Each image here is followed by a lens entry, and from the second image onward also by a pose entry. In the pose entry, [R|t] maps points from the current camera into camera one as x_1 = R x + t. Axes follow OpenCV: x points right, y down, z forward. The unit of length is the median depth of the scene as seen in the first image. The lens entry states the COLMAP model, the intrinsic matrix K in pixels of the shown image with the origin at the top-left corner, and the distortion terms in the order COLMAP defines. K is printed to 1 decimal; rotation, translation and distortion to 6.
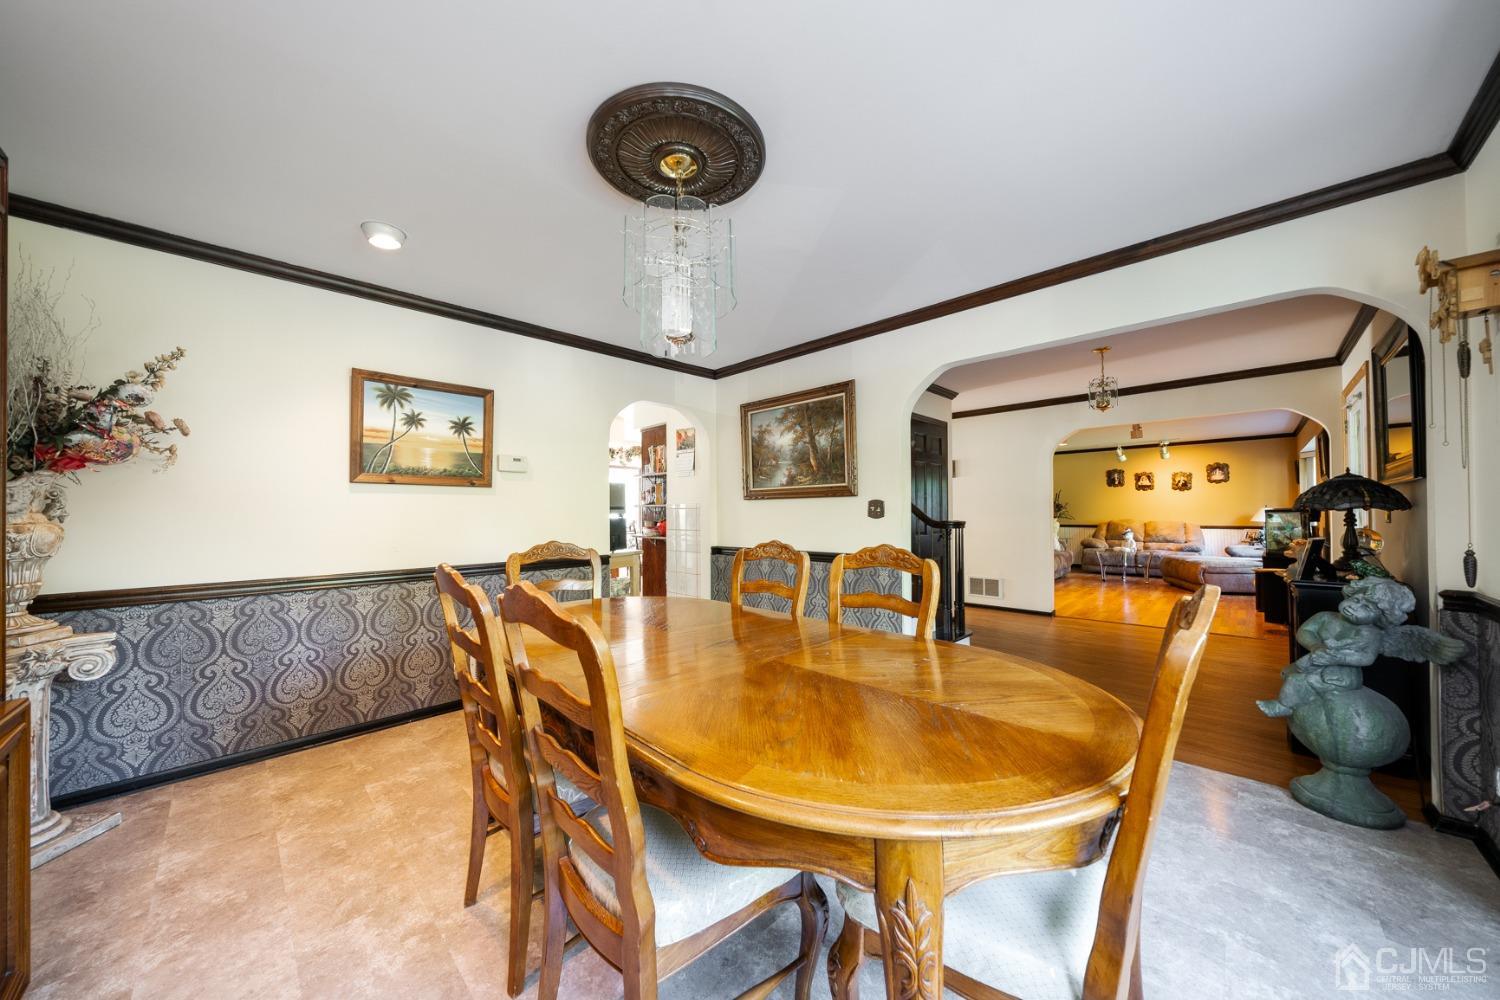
lens RADIAL K [[517.9, 0, 753.9], [0, 517.9, 501.8], [0, 0, 1]] dist [0.000158, -0.000091]
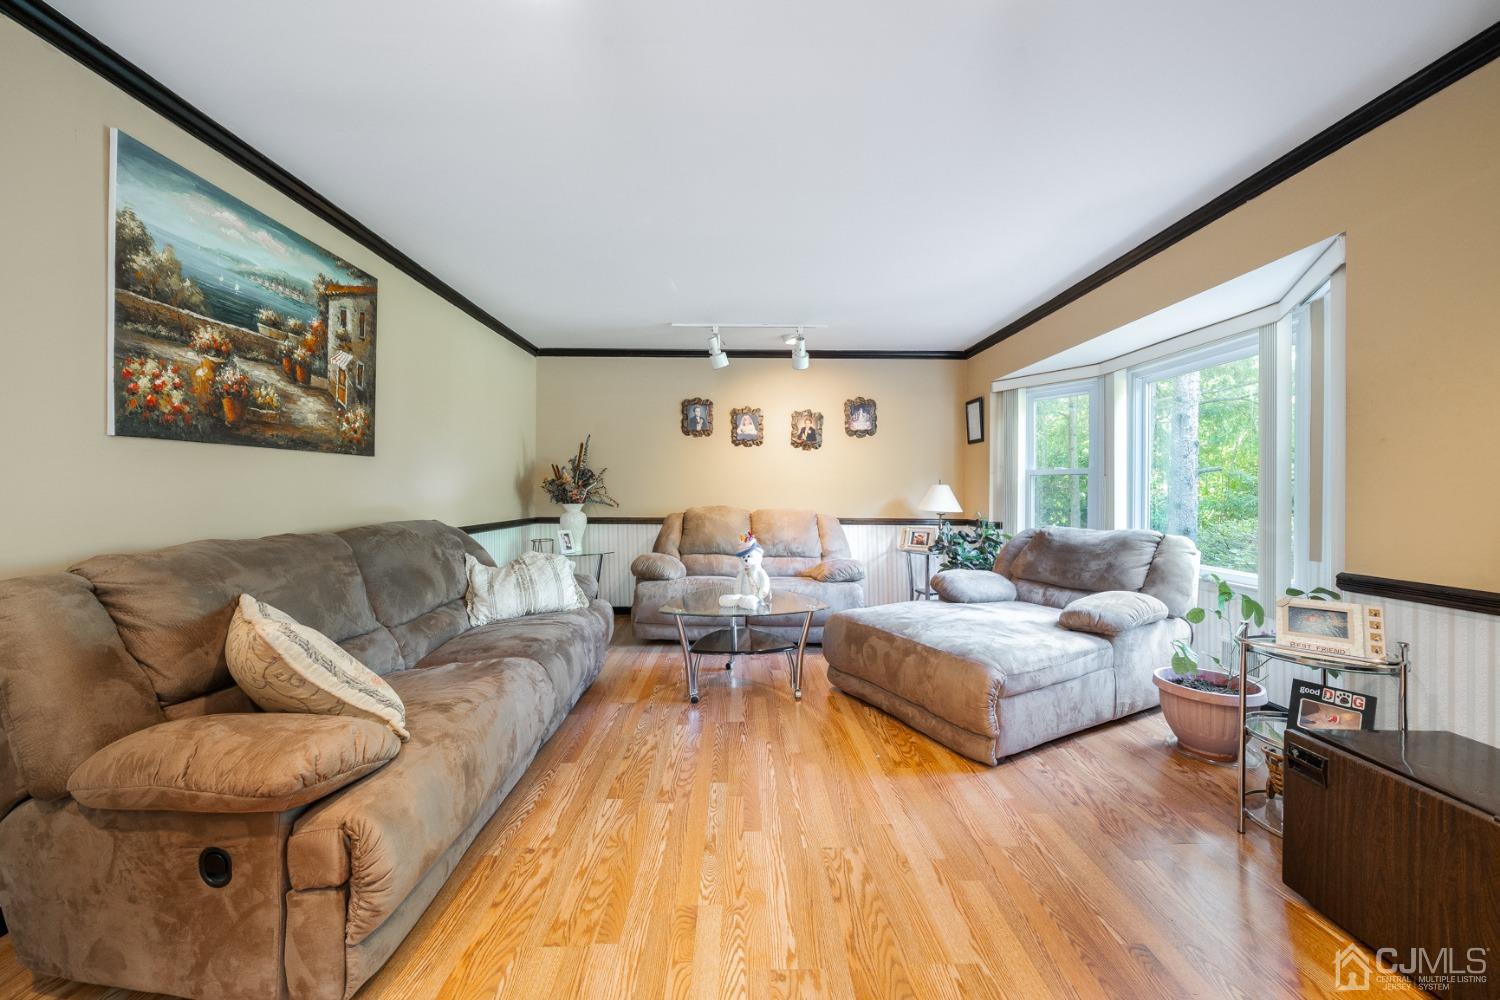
lens RADIAL K [[559.1, 0, 750.9], [0, 559.1, 489.2], [0, 0, 1]] dist [0.006916, -0.000408]
pose [[0.706389, 0.008337, 0.707775, 0.404397], [-0.022528, 0.999689, 0.010708, 0.012961], [-0.707466, -0.023509, 0.706357, 0.652766]]
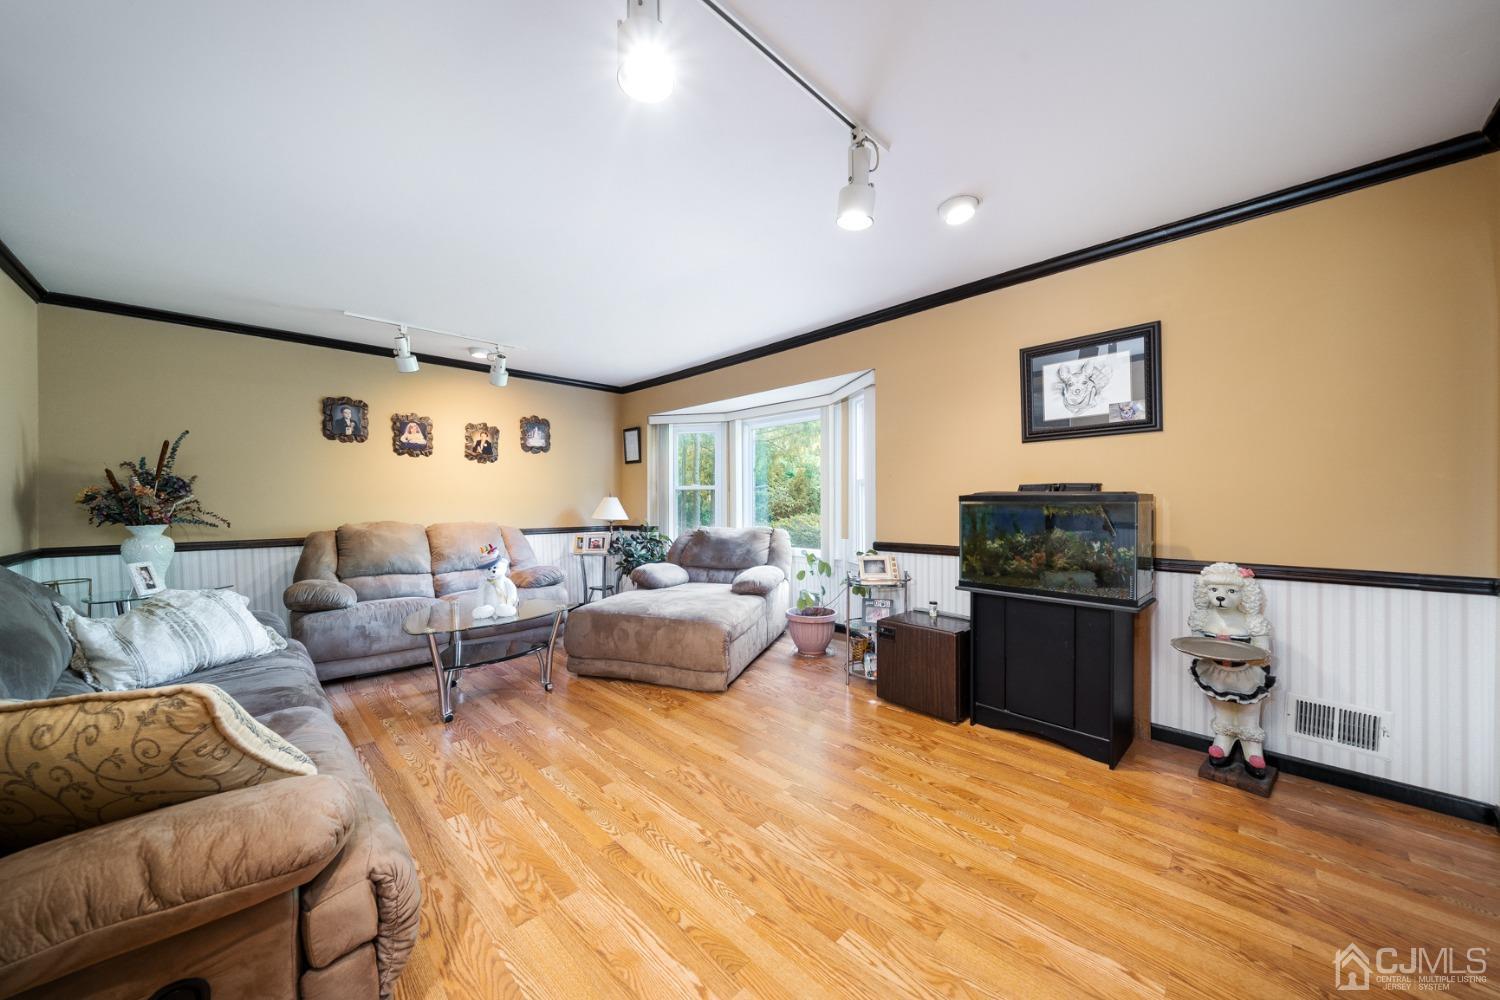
lens RADIAL K [[517.9, 0, 745.3], [0, 517.9, 506.2], [0, 0, 1]] dist [0.000158, -0.000091]
pose [[0.031415, -0.005500, 0.999491, 0.328265], [-0.016988, 0.999837, 0.006035, 0.014484], [-0.999362, -0.017169, 0.031316, 0.724286]]
